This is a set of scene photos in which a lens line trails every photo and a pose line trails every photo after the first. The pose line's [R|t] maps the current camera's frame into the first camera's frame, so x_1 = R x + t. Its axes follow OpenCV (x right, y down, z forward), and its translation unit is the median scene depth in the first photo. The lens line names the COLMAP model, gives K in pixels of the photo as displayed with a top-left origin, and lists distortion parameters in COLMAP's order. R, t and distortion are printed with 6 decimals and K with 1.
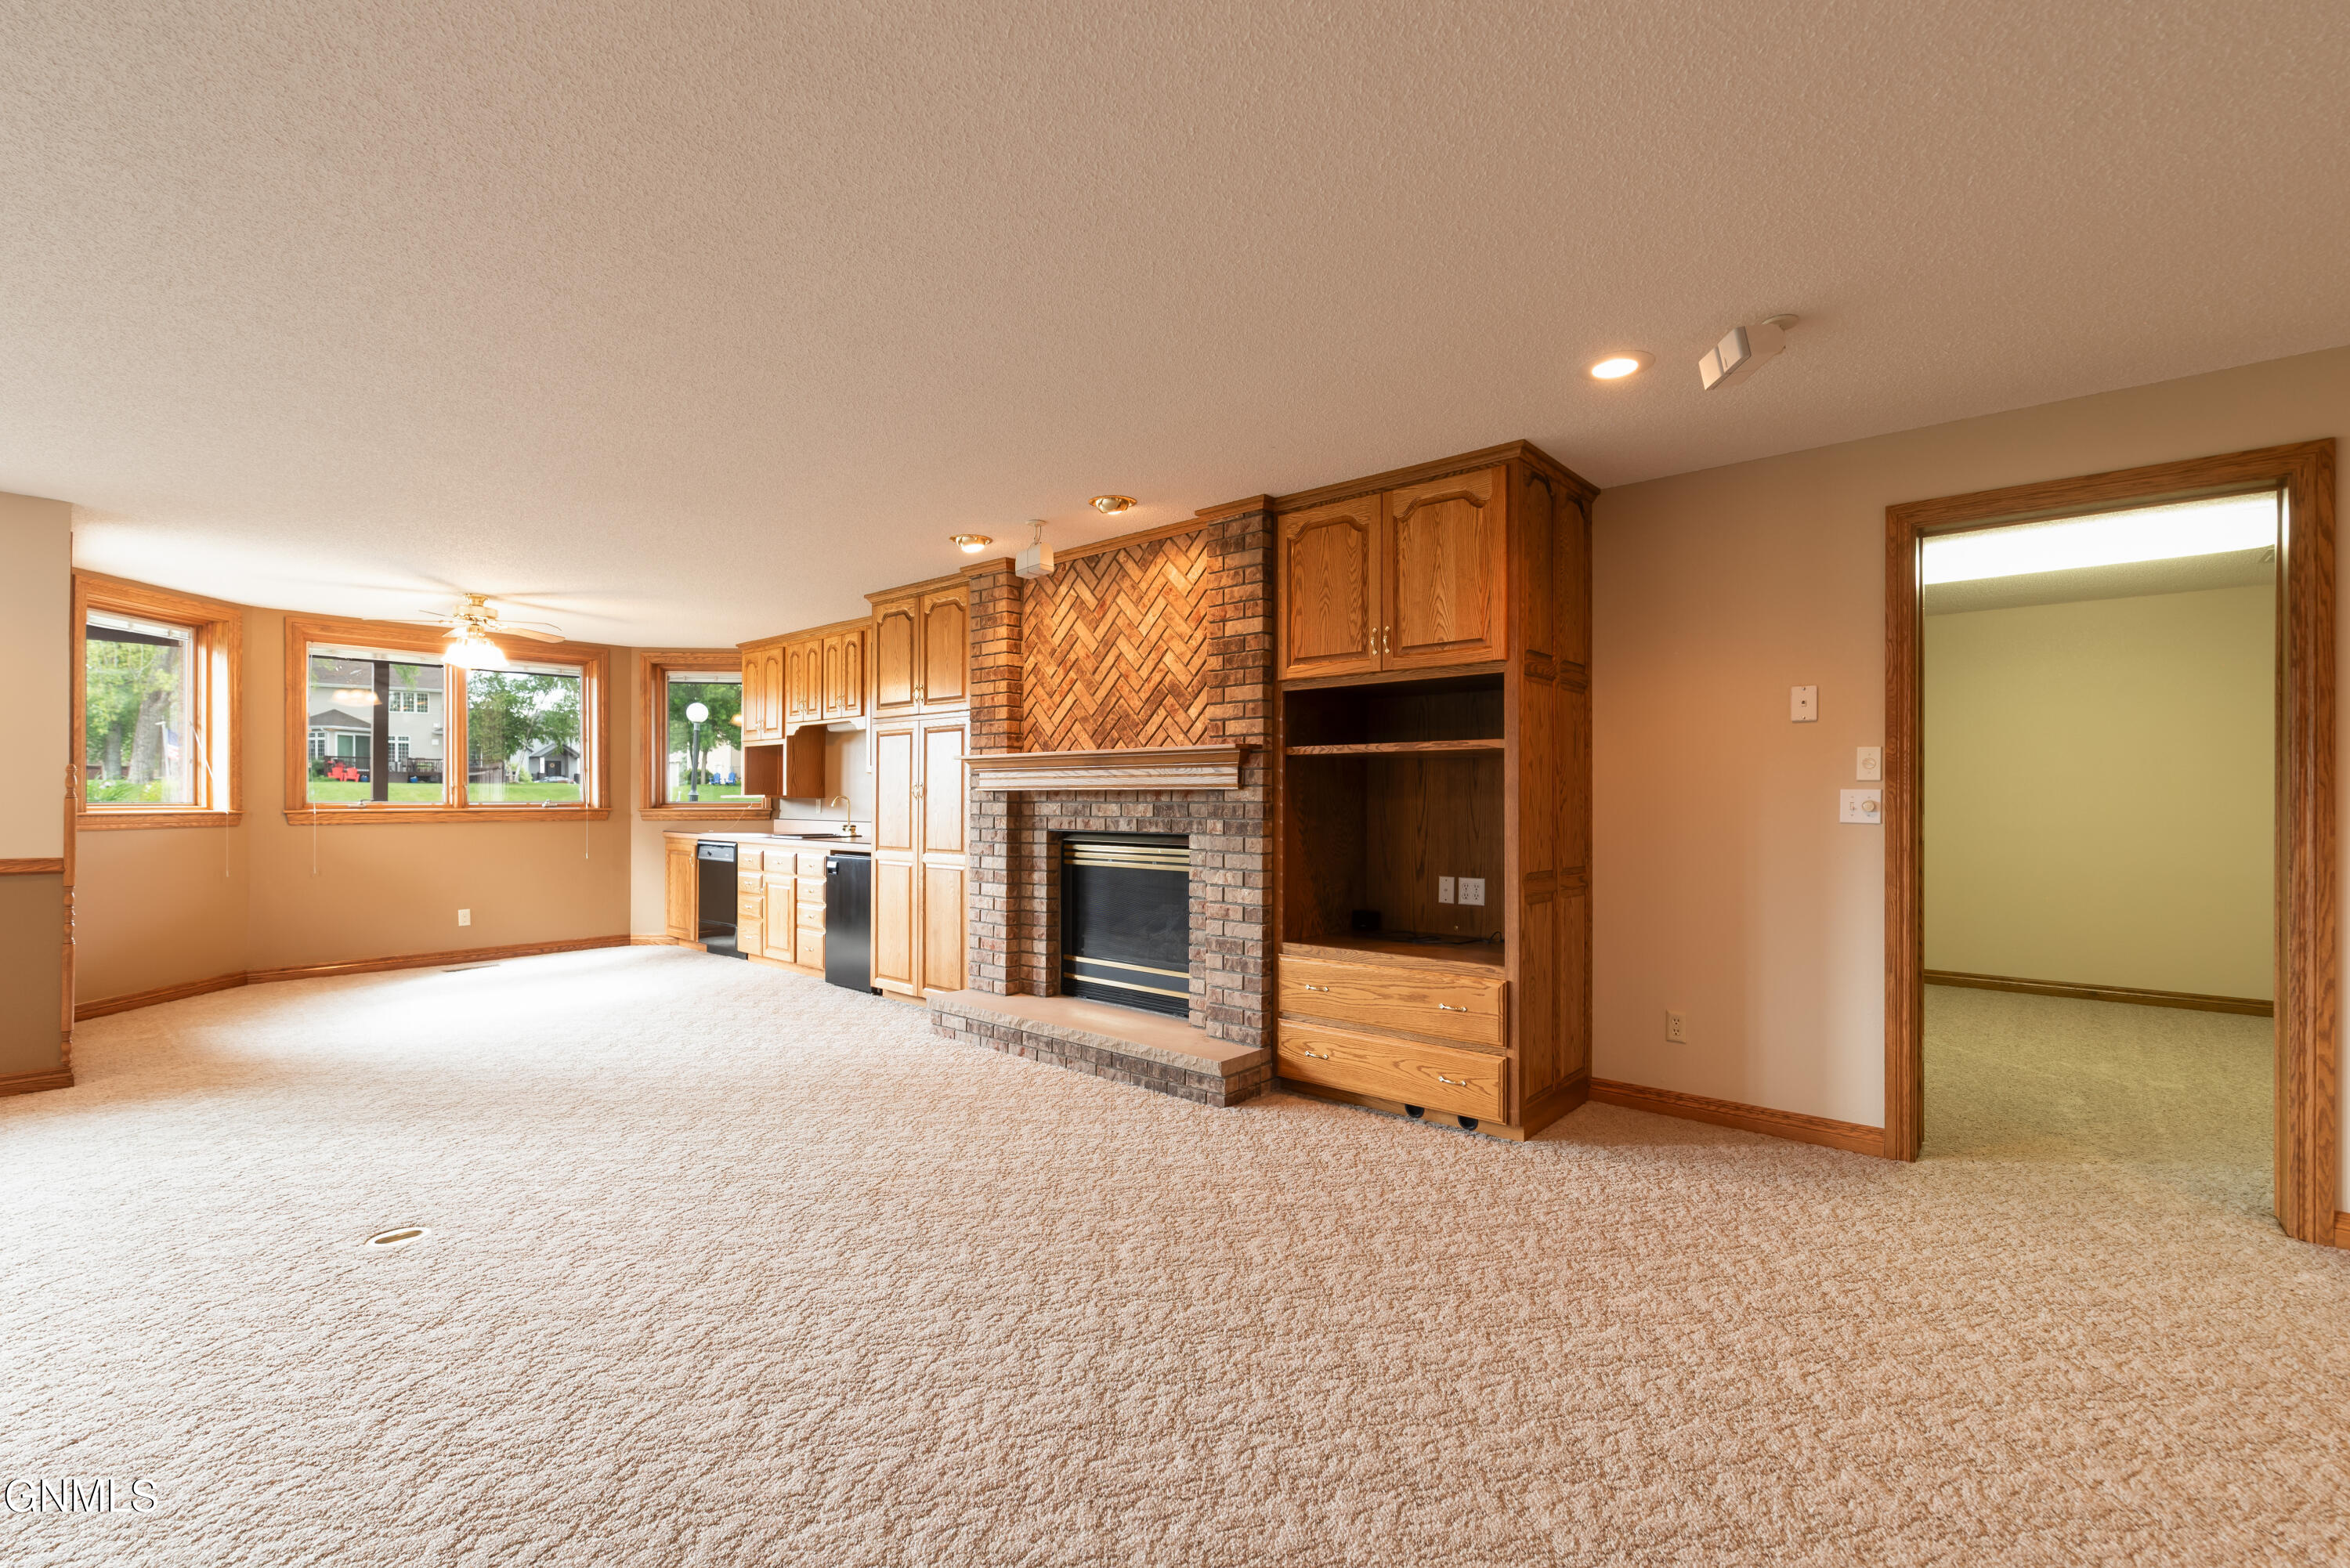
lens RADIAL K [[1010.3, 0, 1179.5], [0, 1010.3, 796.9], [0, 0, 1]] dist [0.000272, 0.000167]
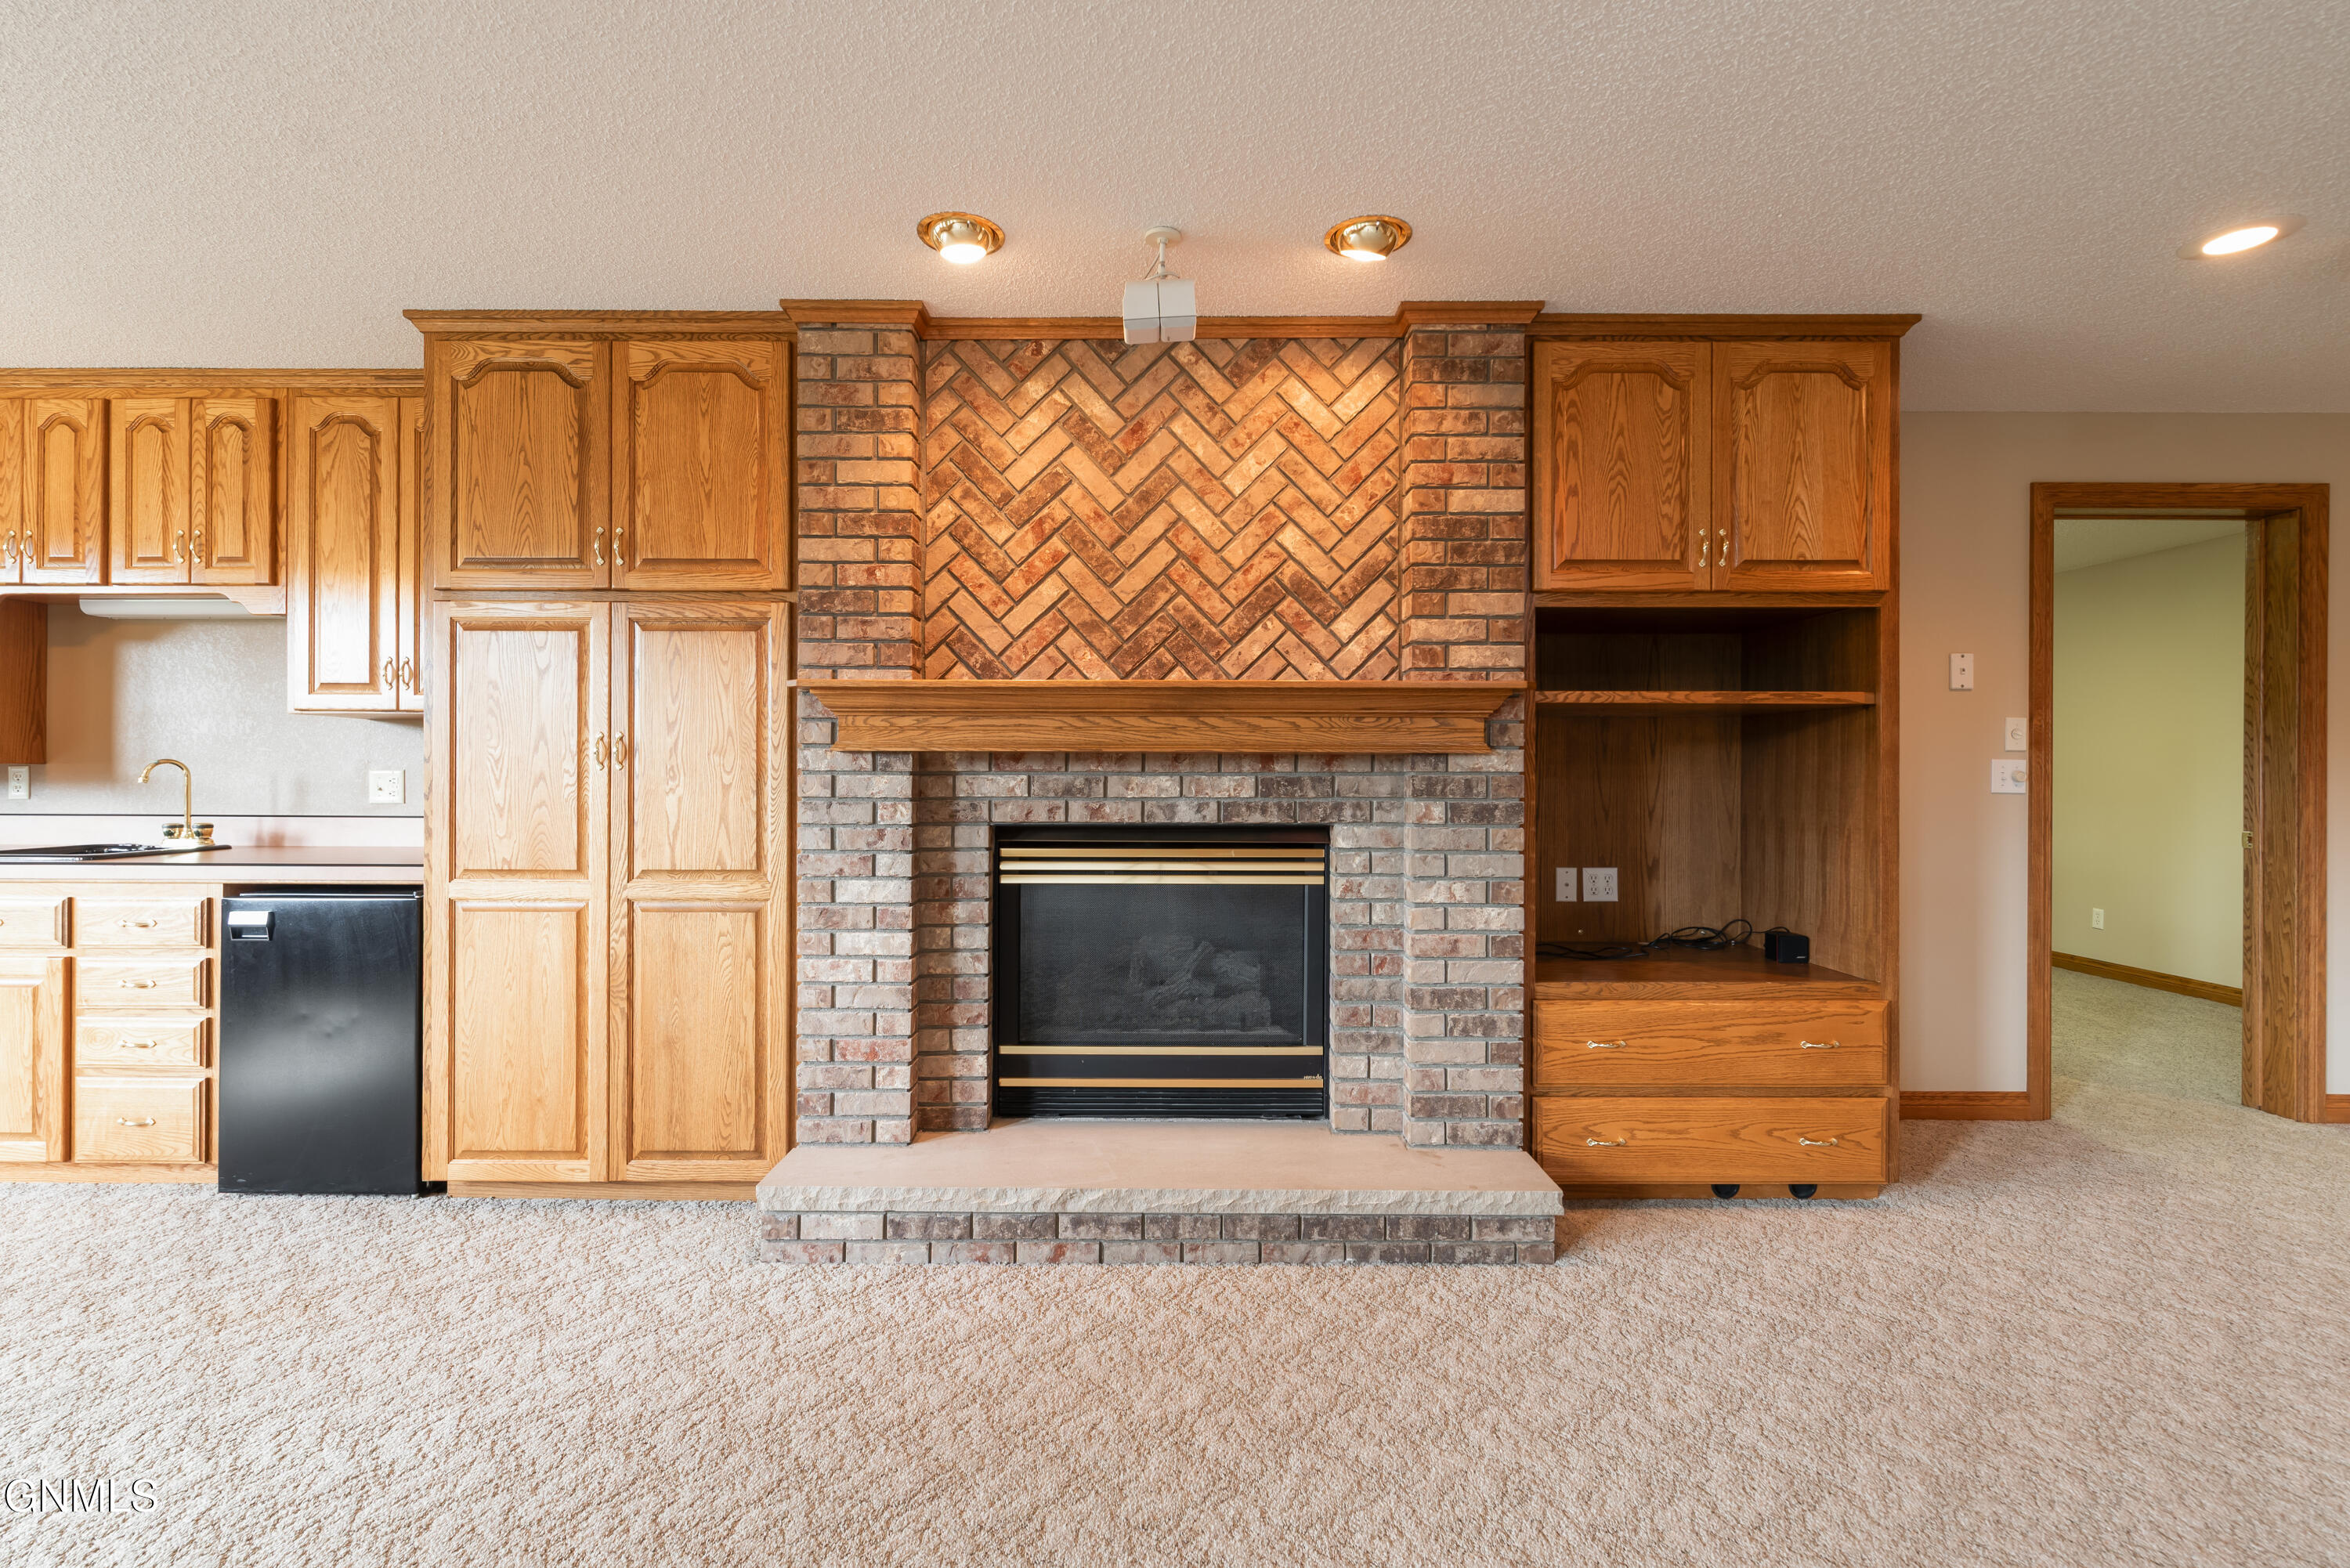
lens RADIAL K [[1025.3, 0, 1165.9], [0, 1025.3, 770.3], [0, 0, 1]] dist [0.000290, 0.000307]
pose [[0.755505, 0.000309, 0.655142, -0.437936], [-0.002831, 0.999992, 0.002793, 0.001921], [-0.655136, -0.003965, 0.755500, 0.538840]]
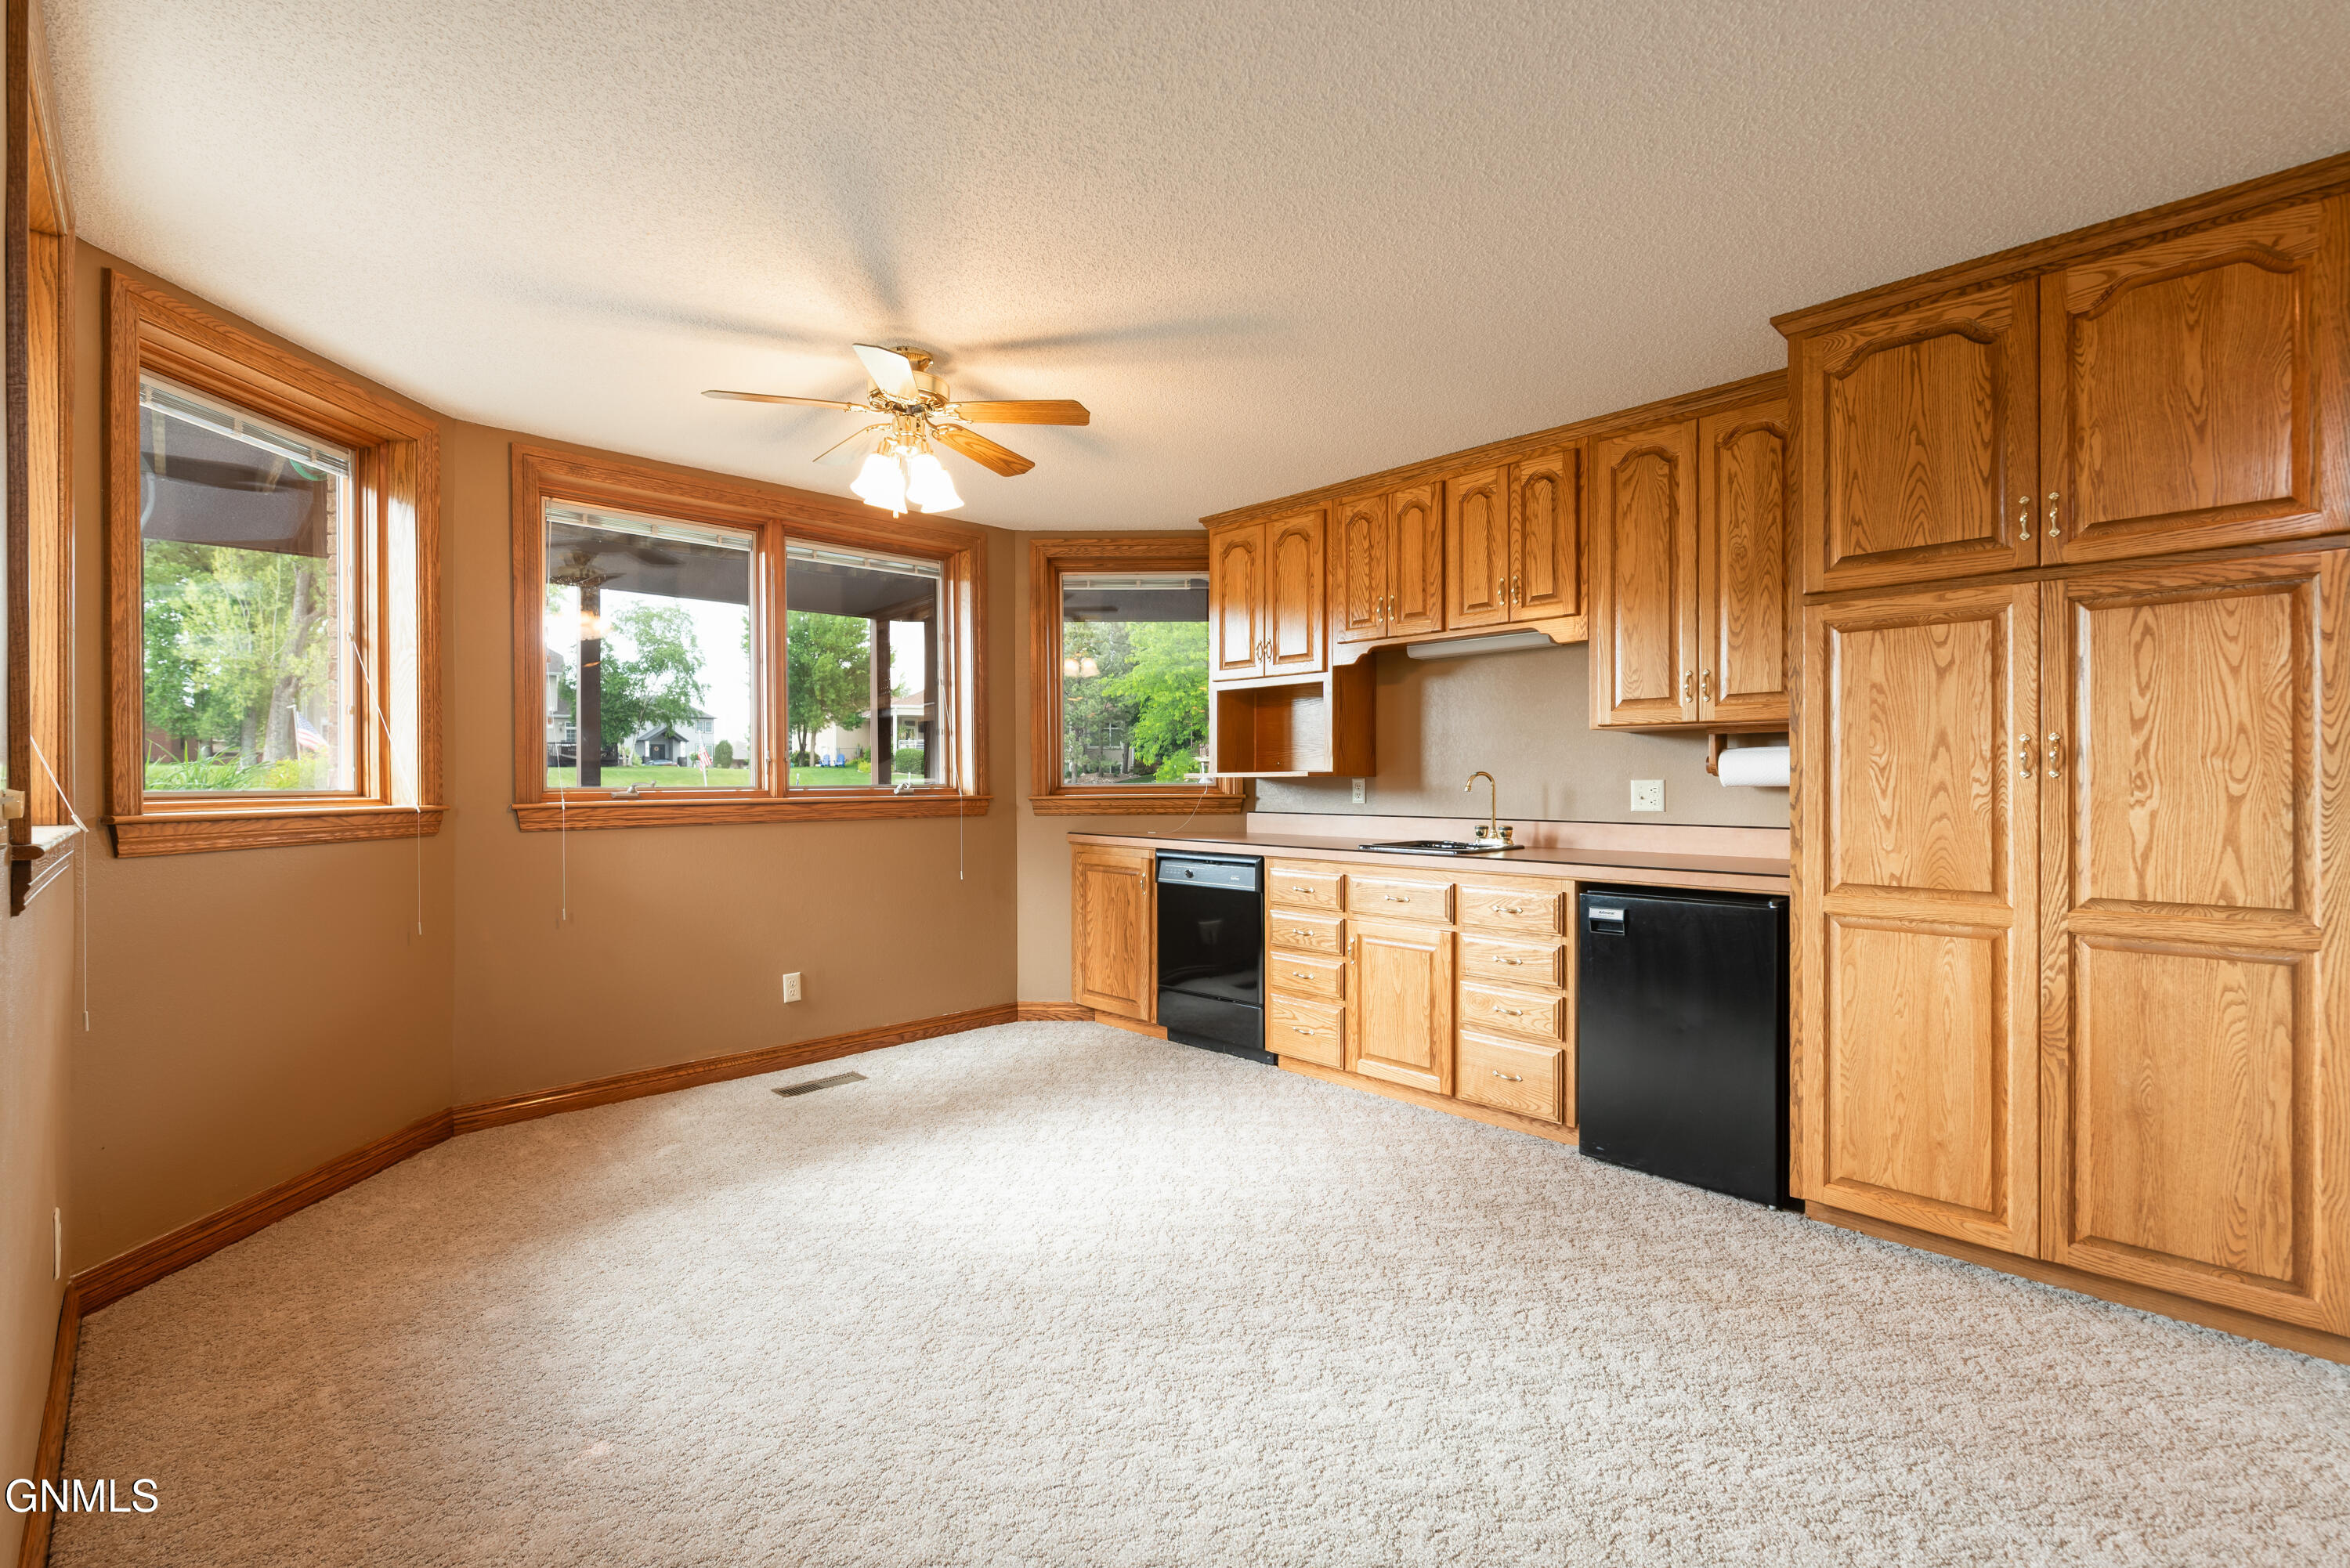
lens RADIAL K [[1023.6, 0, 1186.0], [0, 1023.6, 780.9], [0, 0, 1]] dist [-0.000031, 0.000008]
pose [[0.997418, -0.005590, -0.071597, -0.664741], [0.005847, 0.999977, 0.003380, 0.001481], [0.071577, -0.003790, 0.997428, 0.656341]]
